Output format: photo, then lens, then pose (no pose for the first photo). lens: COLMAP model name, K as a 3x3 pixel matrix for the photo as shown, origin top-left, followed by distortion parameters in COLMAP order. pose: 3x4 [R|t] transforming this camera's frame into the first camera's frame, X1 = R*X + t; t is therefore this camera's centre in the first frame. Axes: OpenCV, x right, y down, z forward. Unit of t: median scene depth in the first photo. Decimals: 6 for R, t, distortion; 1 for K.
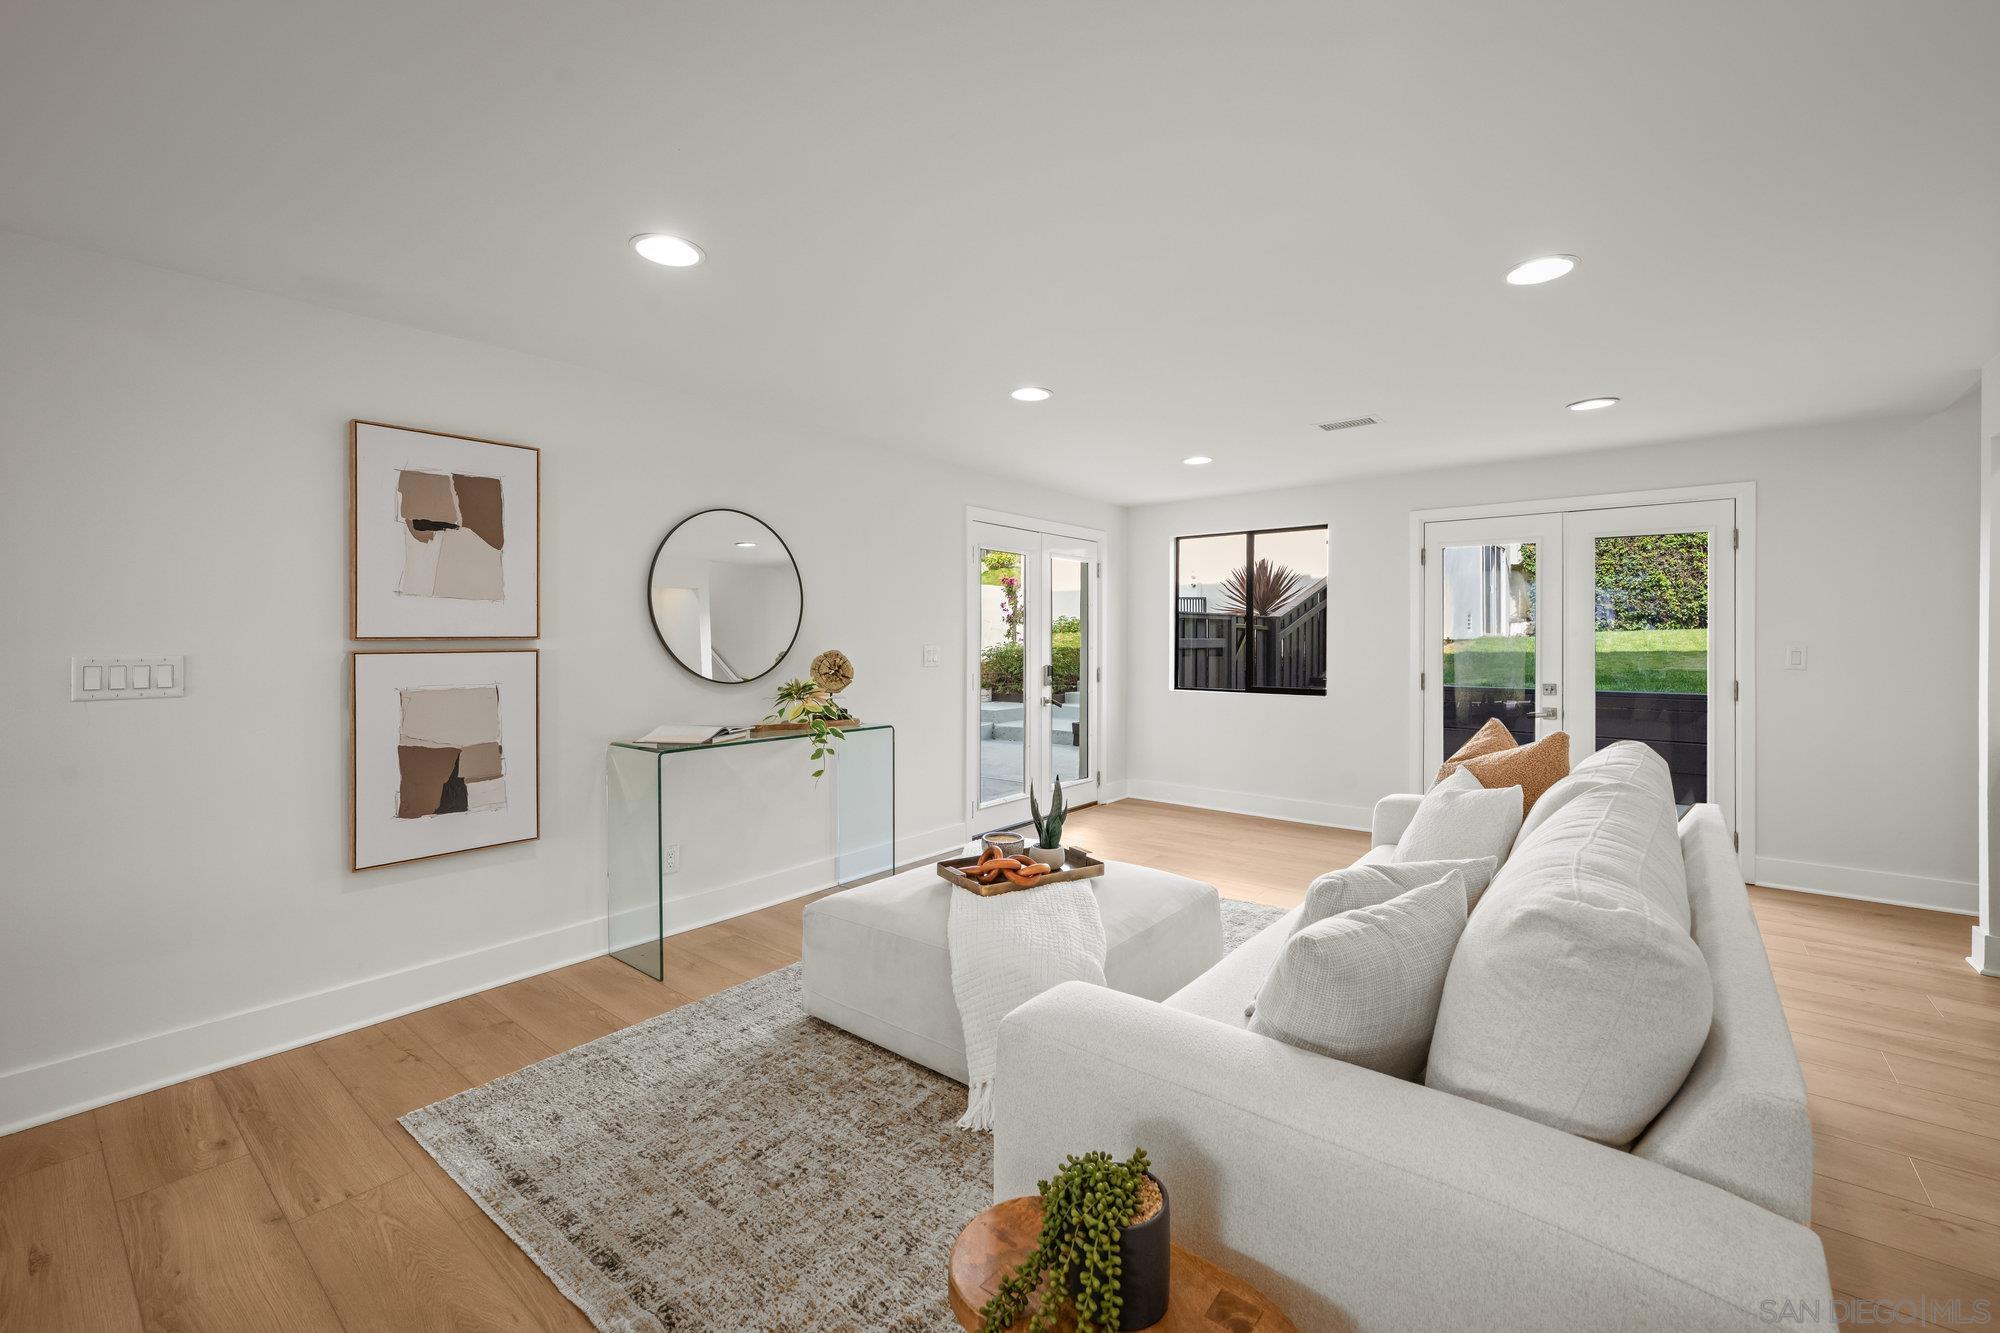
lens RADIAL K [[801.1, 0, 1002.1], [0, 801.1, 653.2], [0, 0, 1]] dist [-0.003276, 0.000628]
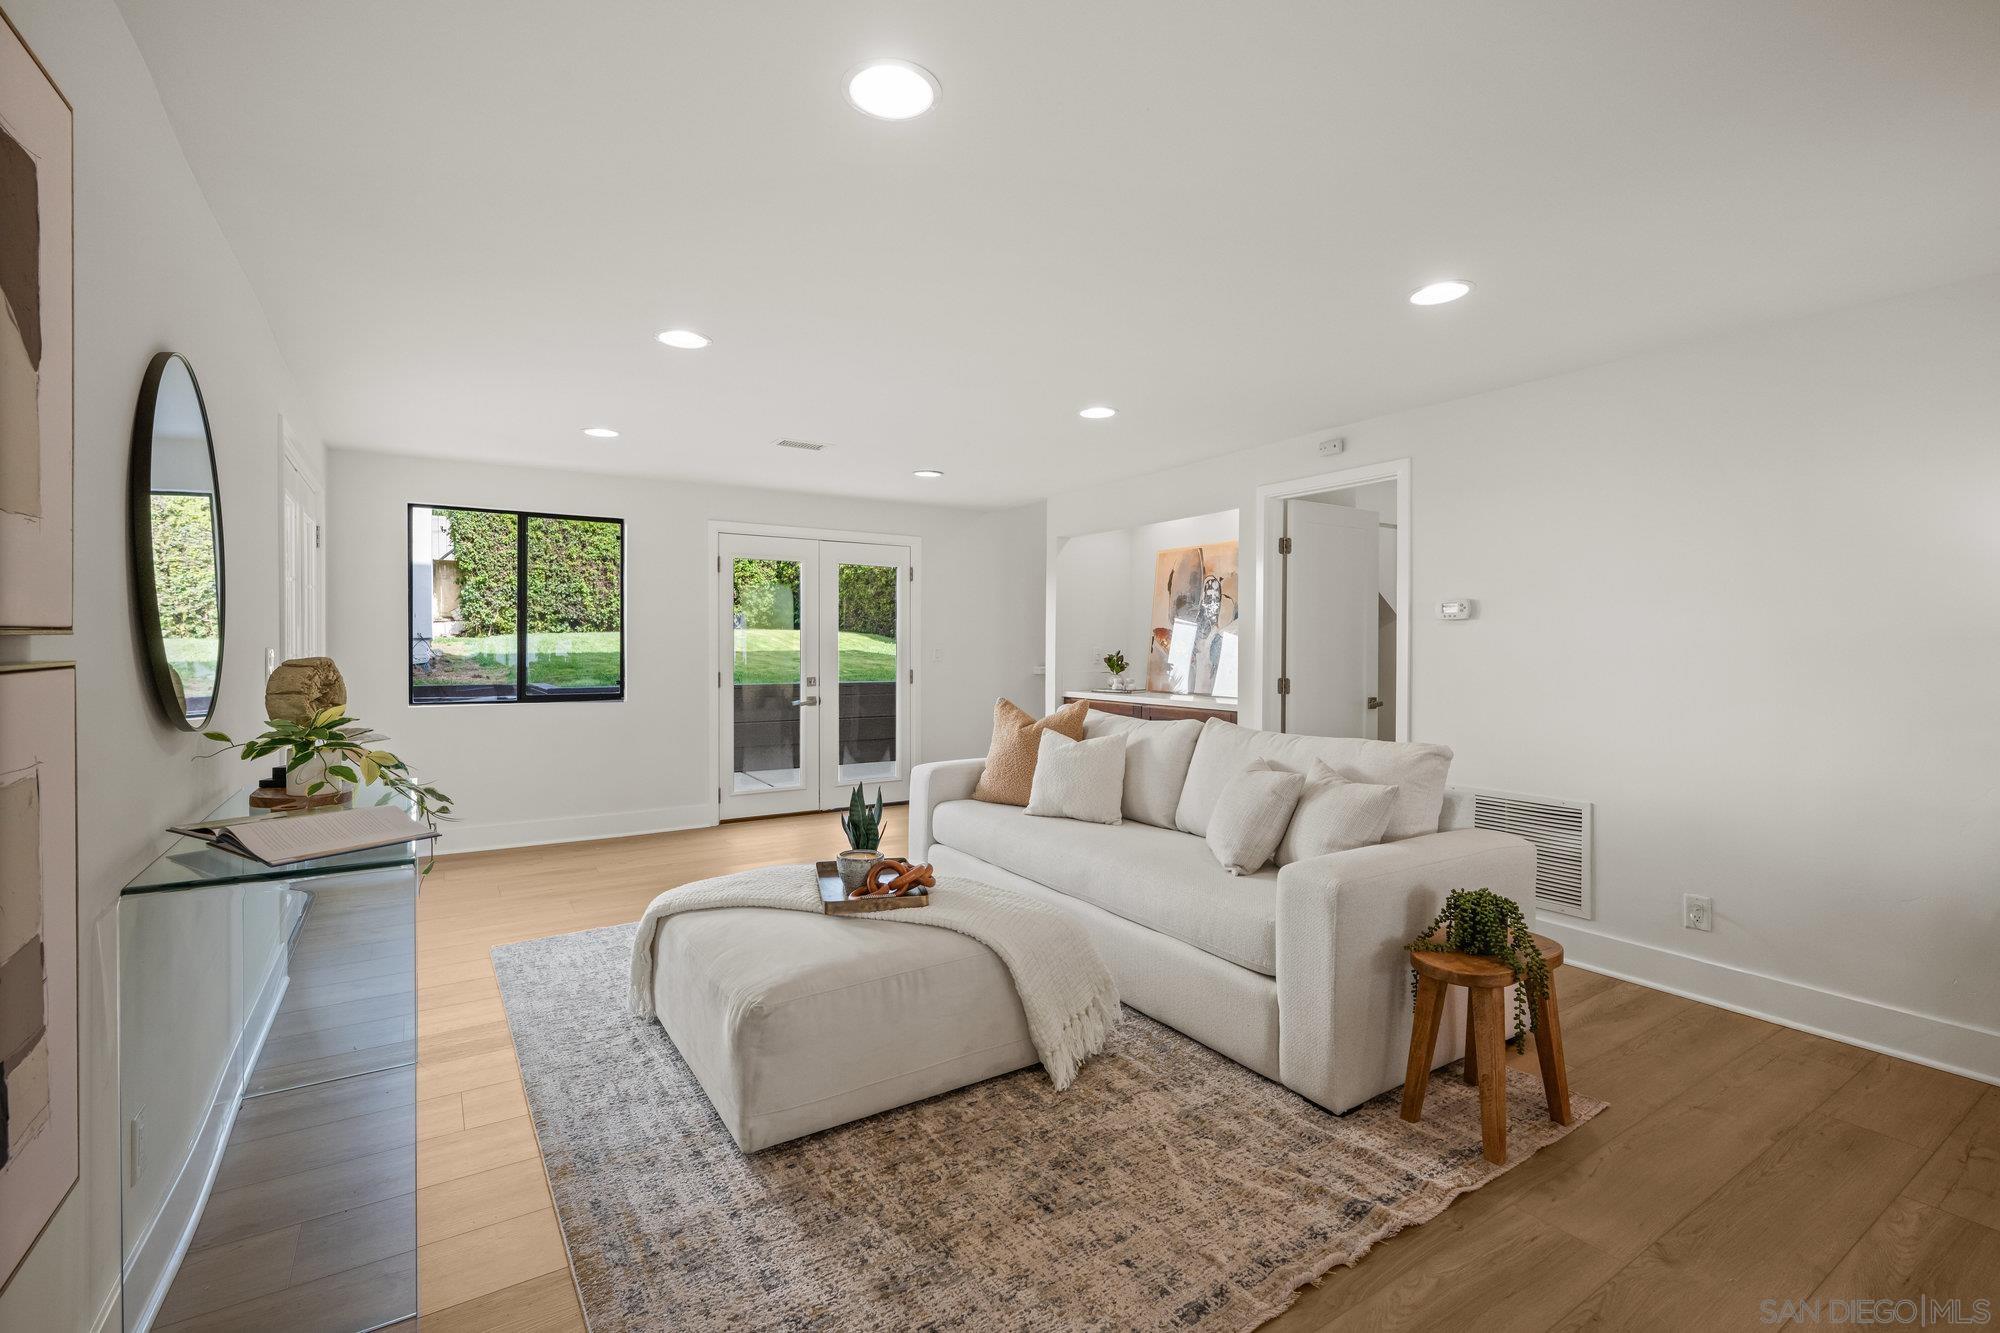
lens RADIAL K [[884.5, 0, 982.7], [0, 884.5, 653.8], [0, 0, 1]] dist [0.003488, 0.000154]
pose [[0.333731, -0.008096, 0.942633, -0.384415], [0.009924, 0.999938, 0.005075, -0.002454], [-0.942616, 0.007661, 0.333791, 0.220110]]
